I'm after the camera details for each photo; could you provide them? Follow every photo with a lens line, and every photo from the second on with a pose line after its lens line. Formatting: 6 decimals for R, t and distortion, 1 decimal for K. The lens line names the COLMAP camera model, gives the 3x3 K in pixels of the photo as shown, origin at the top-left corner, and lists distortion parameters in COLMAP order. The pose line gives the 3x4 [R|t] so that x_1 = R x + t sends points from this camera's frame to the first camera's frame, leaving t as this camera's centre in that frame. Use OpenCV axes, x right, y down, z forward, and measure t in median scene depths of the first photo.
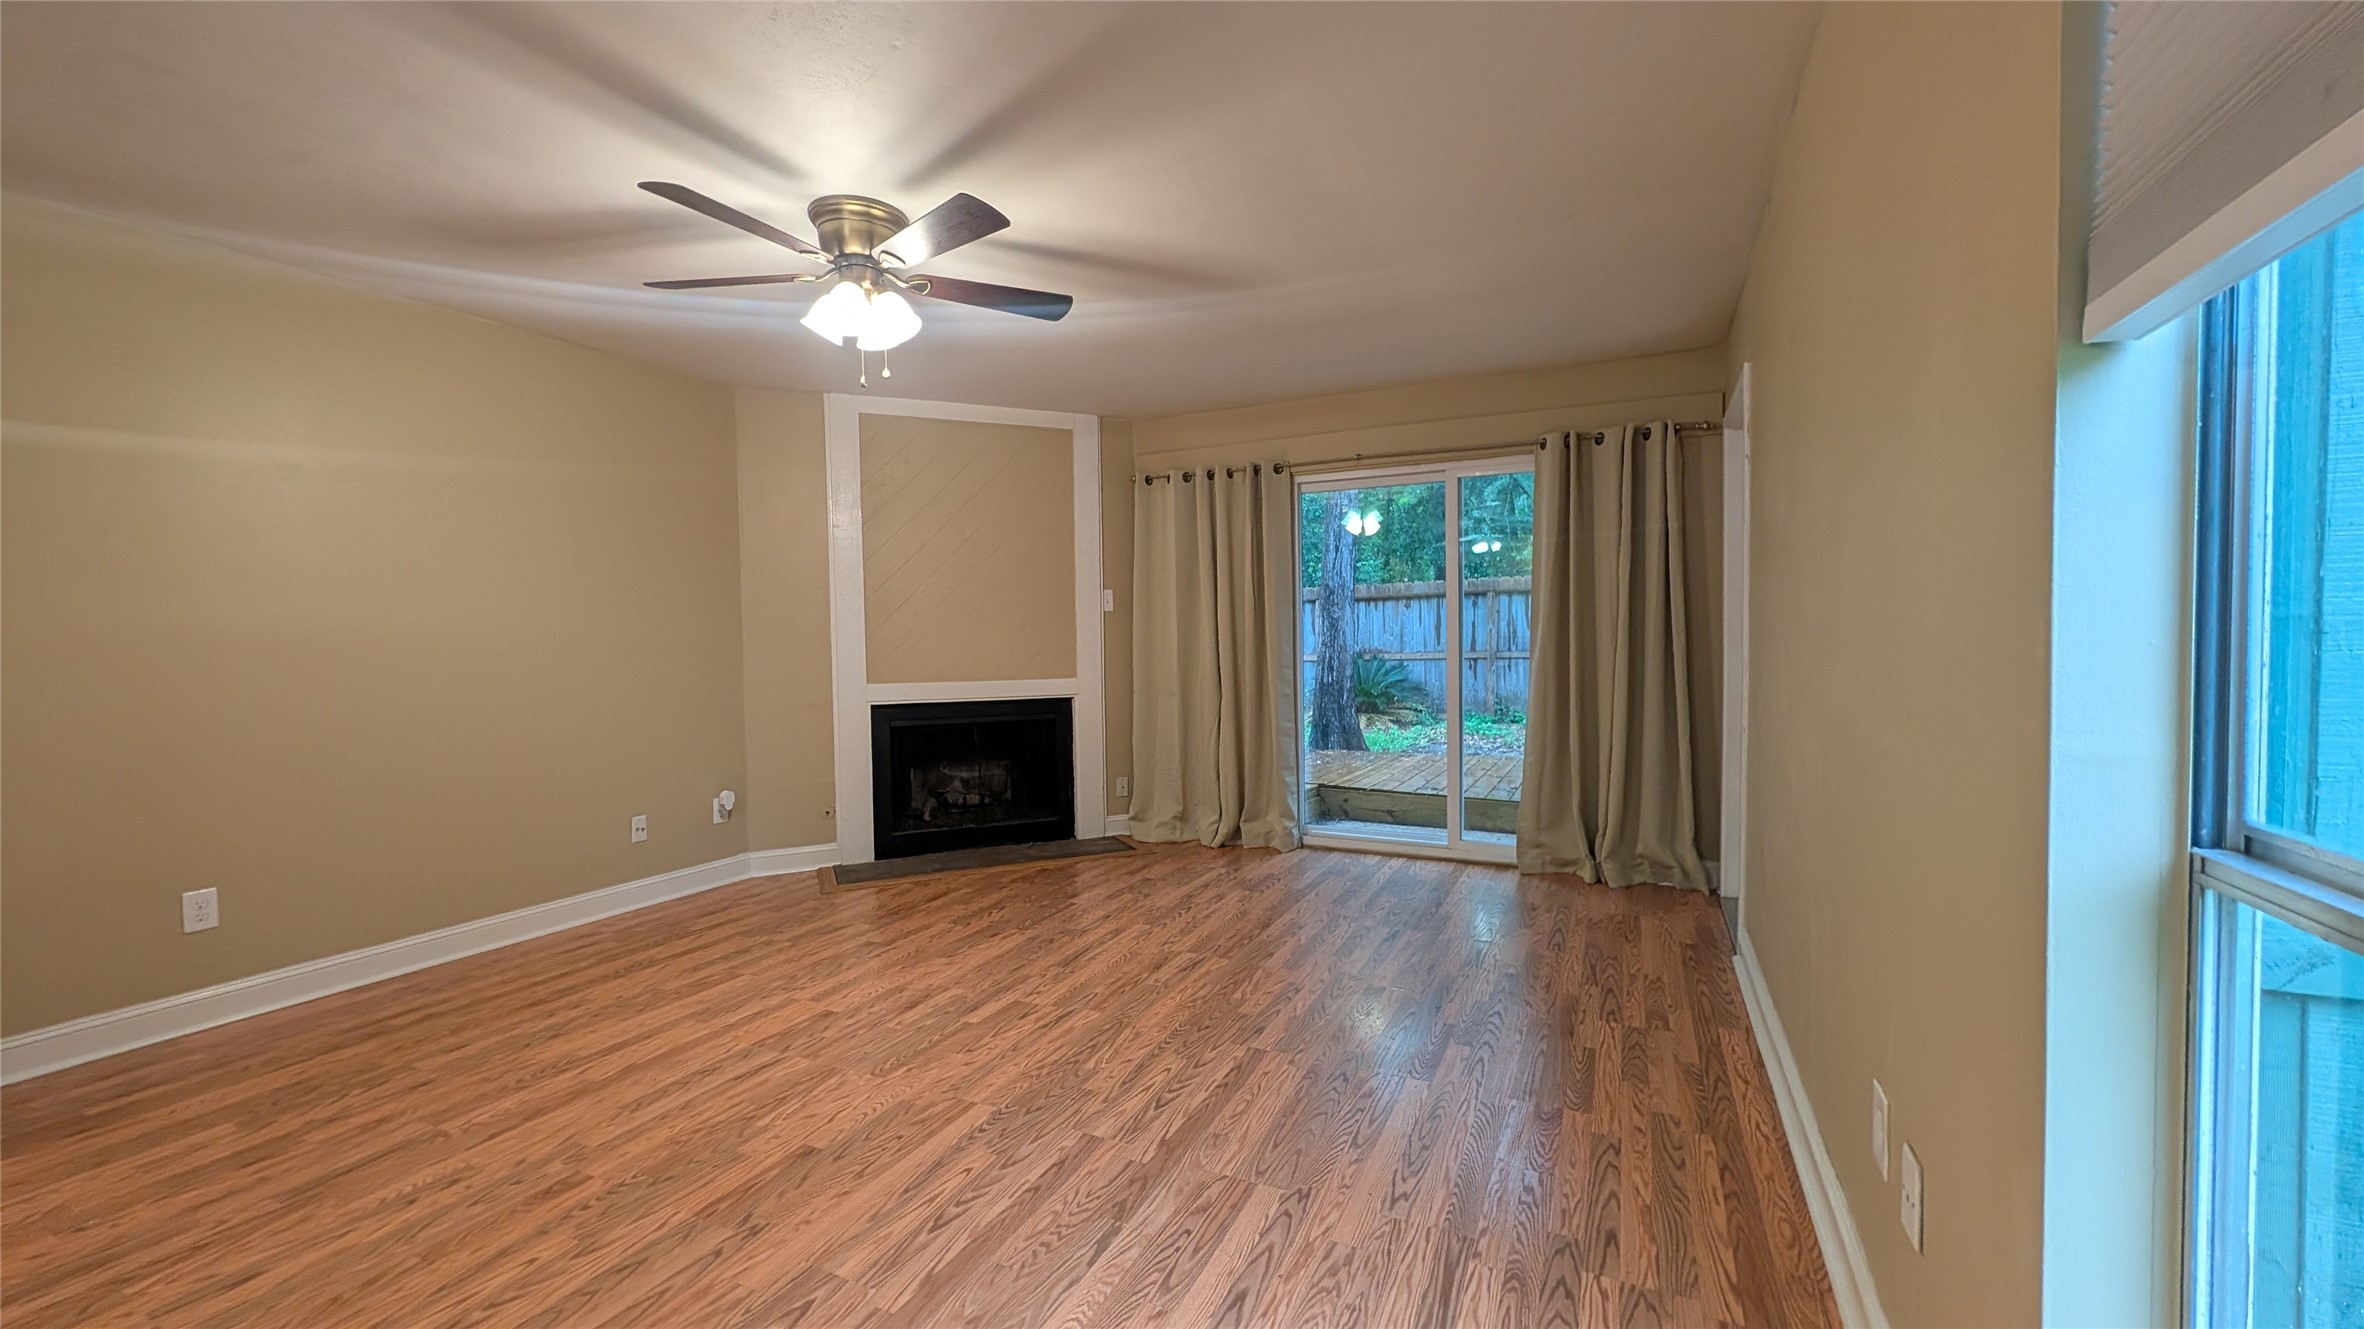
lens RADIAL K [[911.7, 0, 1172.3], [0, 911.7, 665.8], [0, 0, 1]] dist [0.002804, 0.000032]
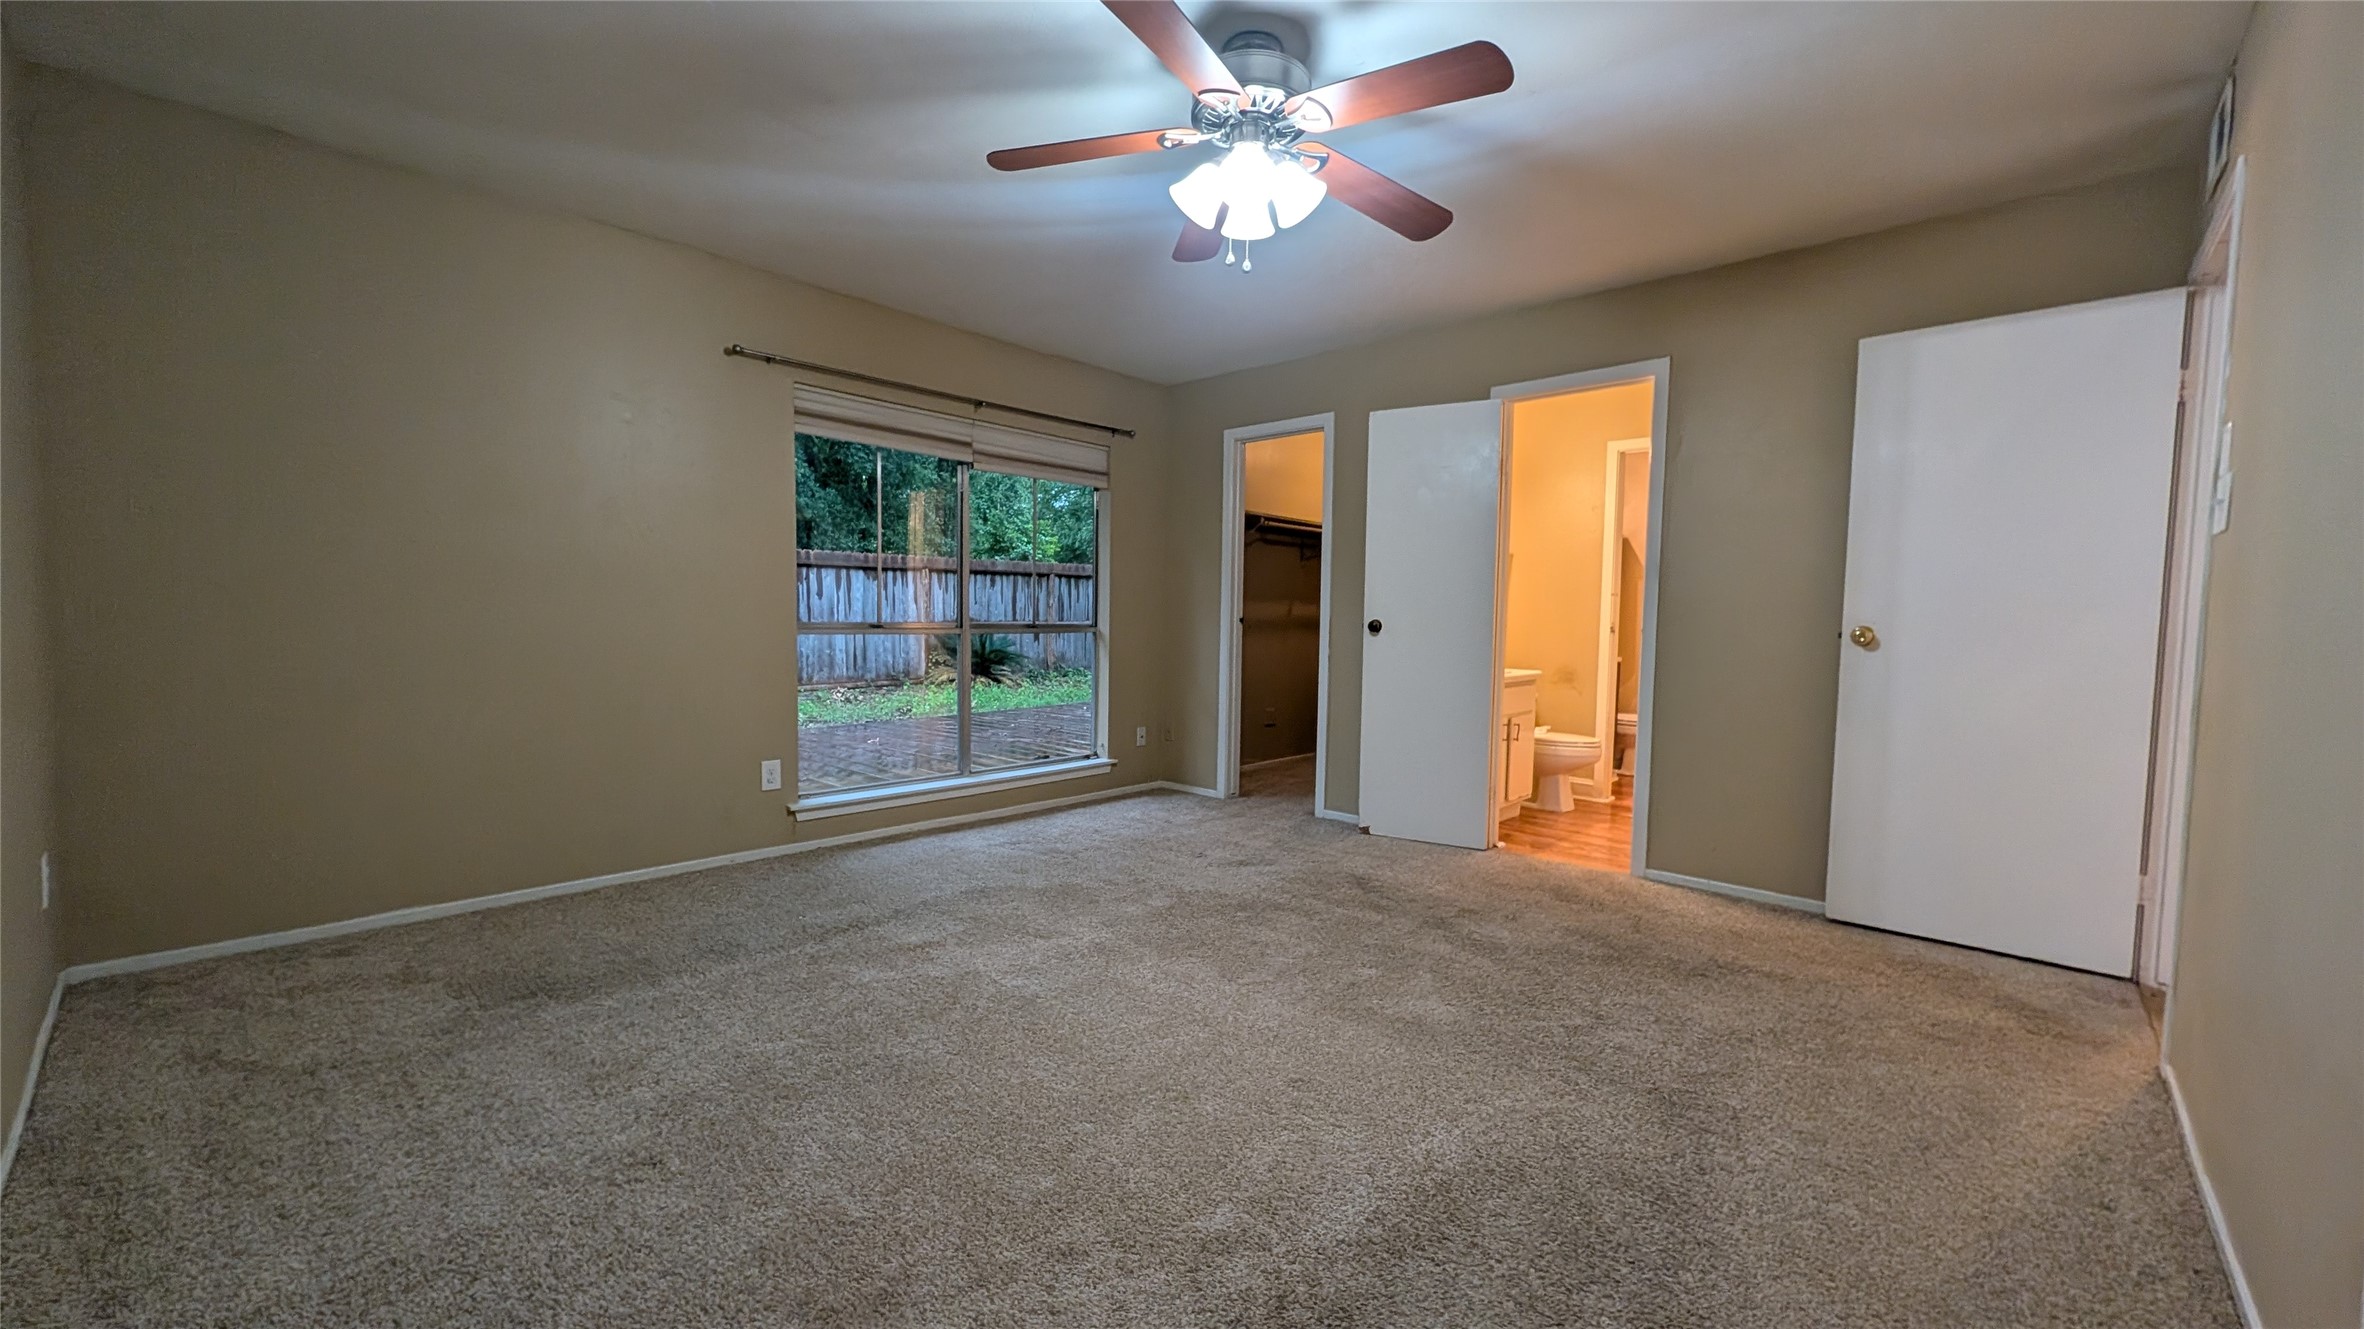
lens RADIAL K [[911.7, 0, 1175.9], [0, 911.7, 663.0], [0, 0, 1]] dist [0.002804, 0.000032]
pose [[0.273487, -0.027495, 0.961483, -2.728367], [0.008787, 0.999621, 0.026086, 0.034154], [-0.961836, 0.001314, 0.273625, 1.650789]]
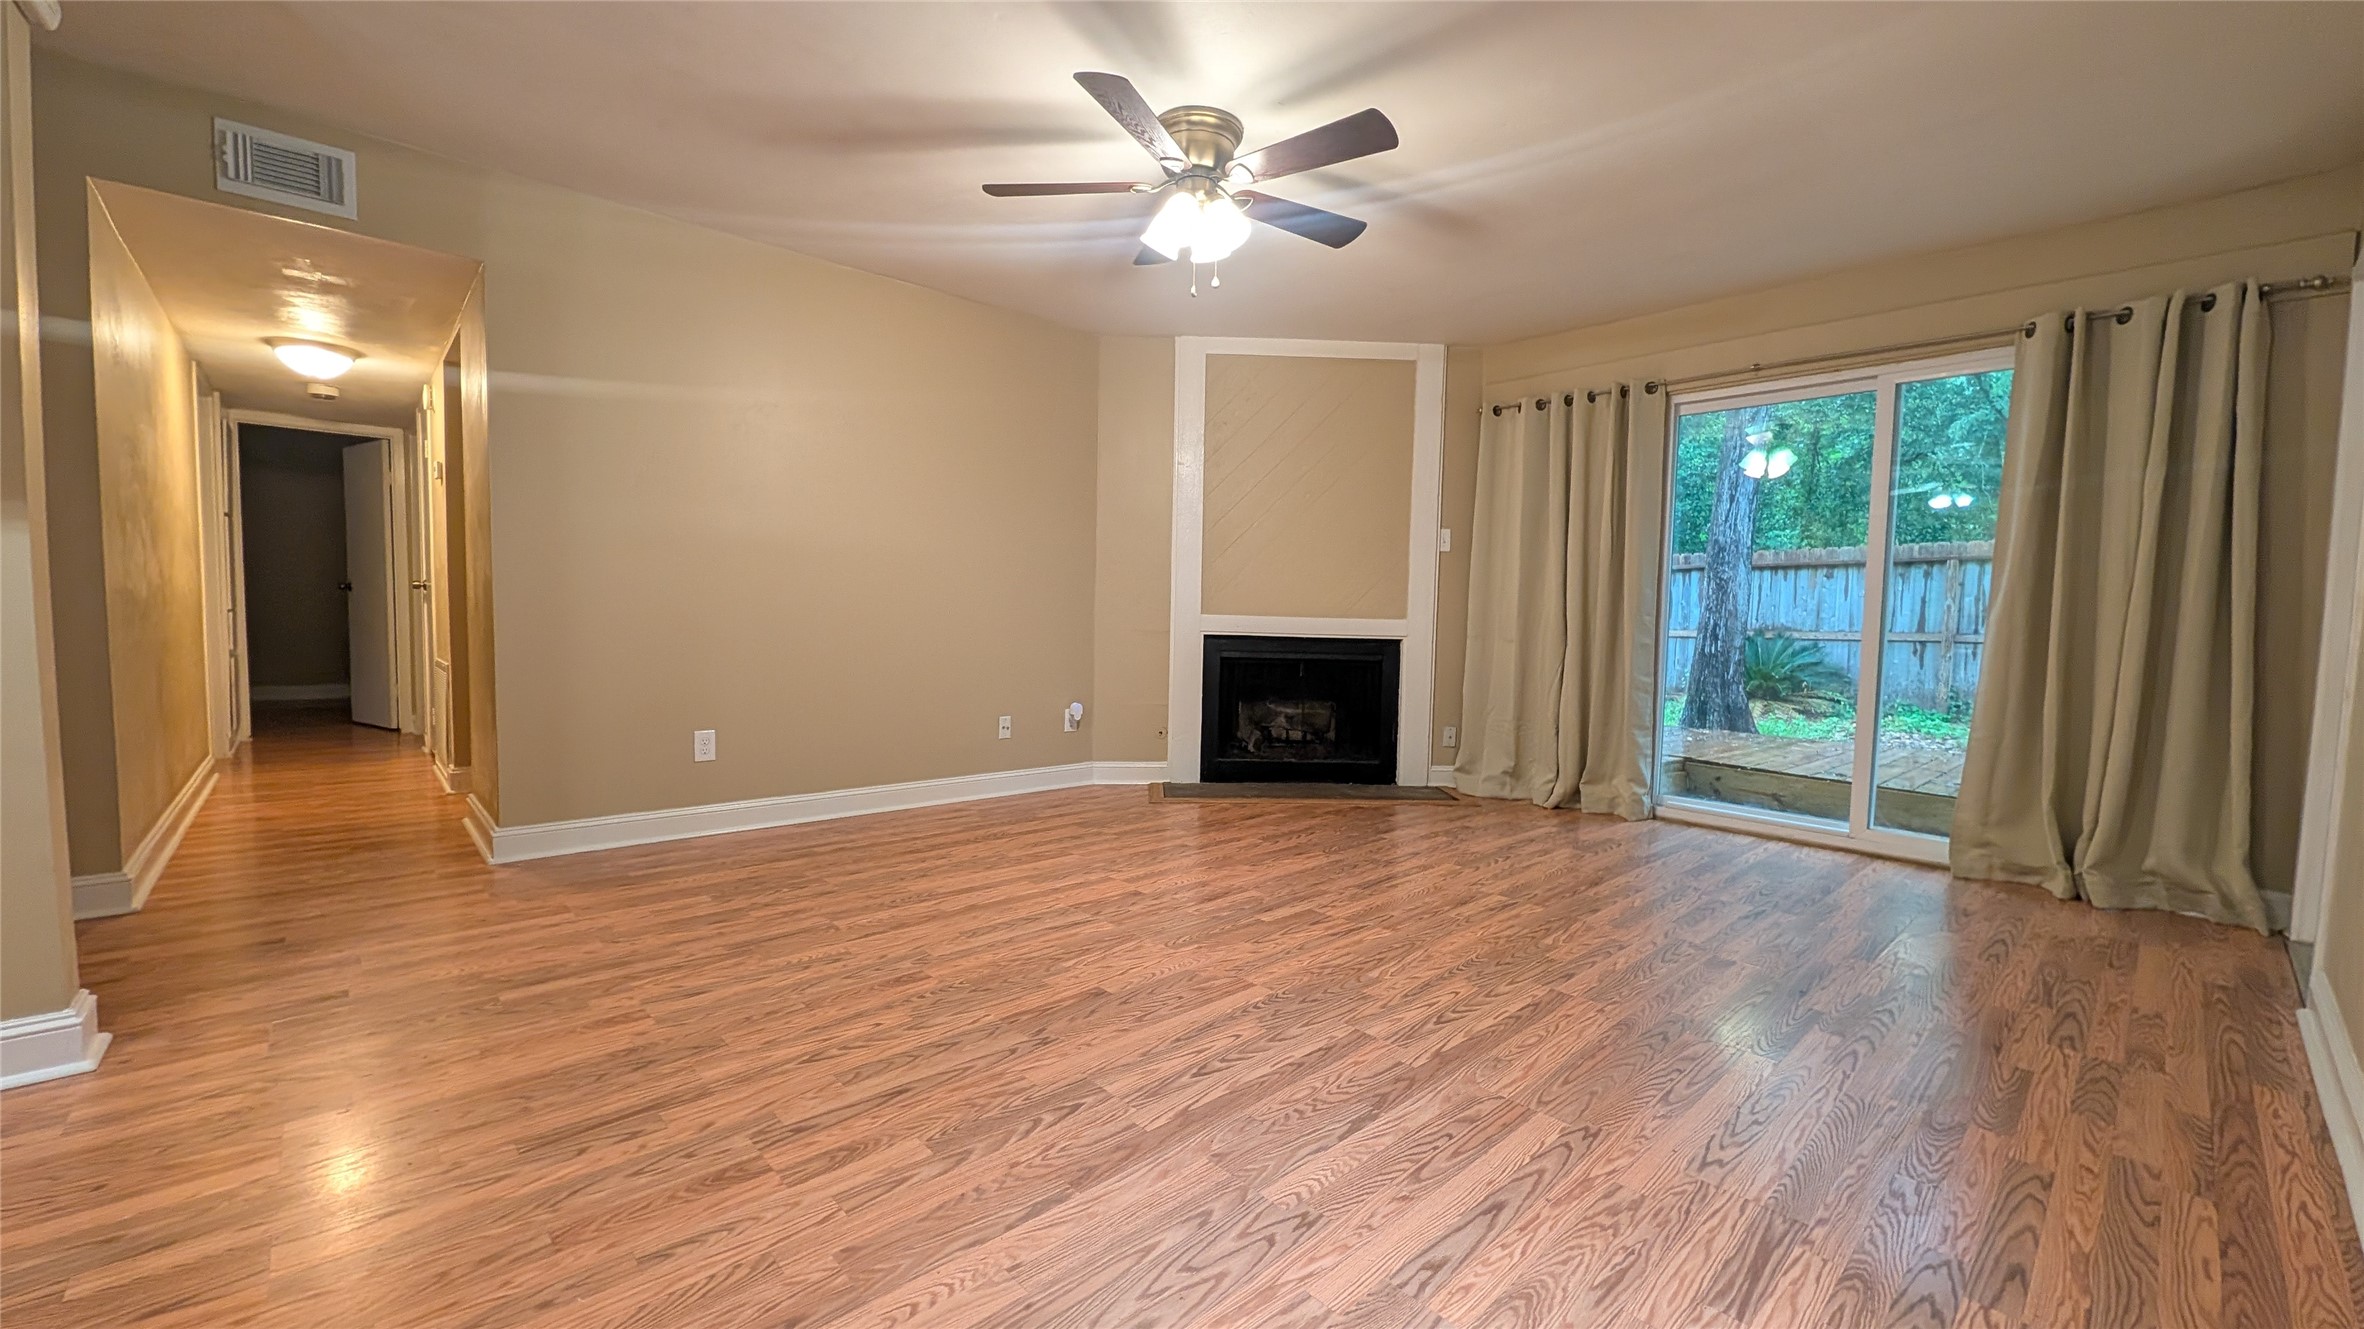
lens RADIAL K [[911.7, 0, 1187.9], [0, 911.7, 663.8], [0, 0, 1]] dist [0.002804, 0.000032]
pose [[0.933406, 0.055882, -0.354444, 0.033877], [-0.047549, 0.998350, 0.032182, 0.056719], [0.355658, -0.013185, 0.934523, 0.016836]]
